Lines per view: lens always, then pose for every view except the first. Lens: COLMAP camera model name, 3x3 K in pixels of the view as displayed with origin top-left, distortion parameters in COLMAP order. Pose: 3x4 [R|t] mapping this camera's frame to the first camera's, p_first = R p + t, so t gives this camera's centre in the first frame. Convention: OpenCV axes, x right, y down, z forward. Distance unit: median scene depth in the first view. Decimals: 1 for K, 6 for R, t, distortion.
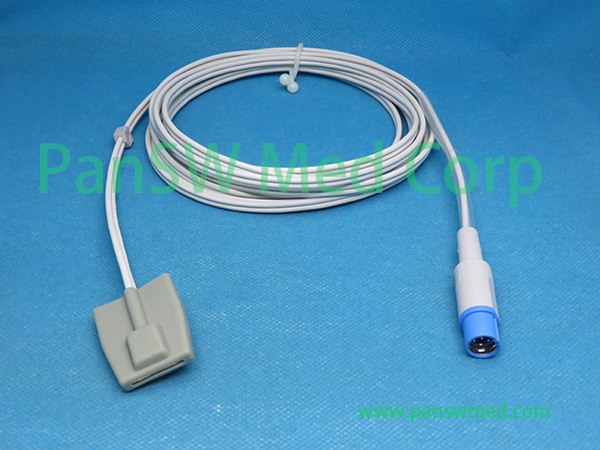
lens RADIAL K [[807.8, 0, 300.0], [0, 807.8, 225.0], [0, 0, 1]] dist [-0.077972, 0.002157]
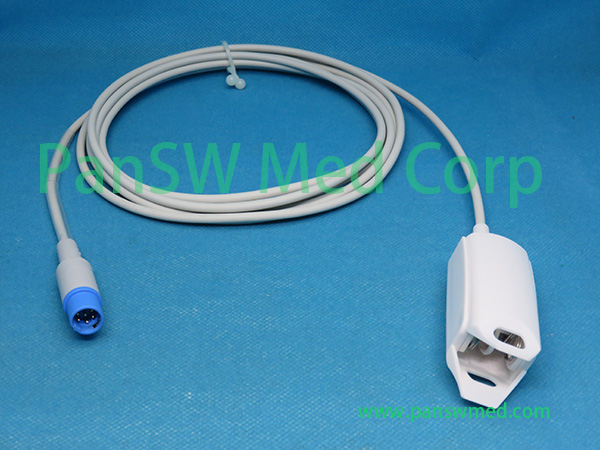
lens RADIAL K [[839.5, 0, 300.0], [0, 839.5, 225.0], [0, 0, 1]] dist [-0.060977, -0.031069]
pose [[0.999761, -0.021782, -0.001730, 0.054190], [0.021768, 0.999730, -0.008150, 0.011321], [0.001907, 0.008110, 0.999965, -0.126293]]
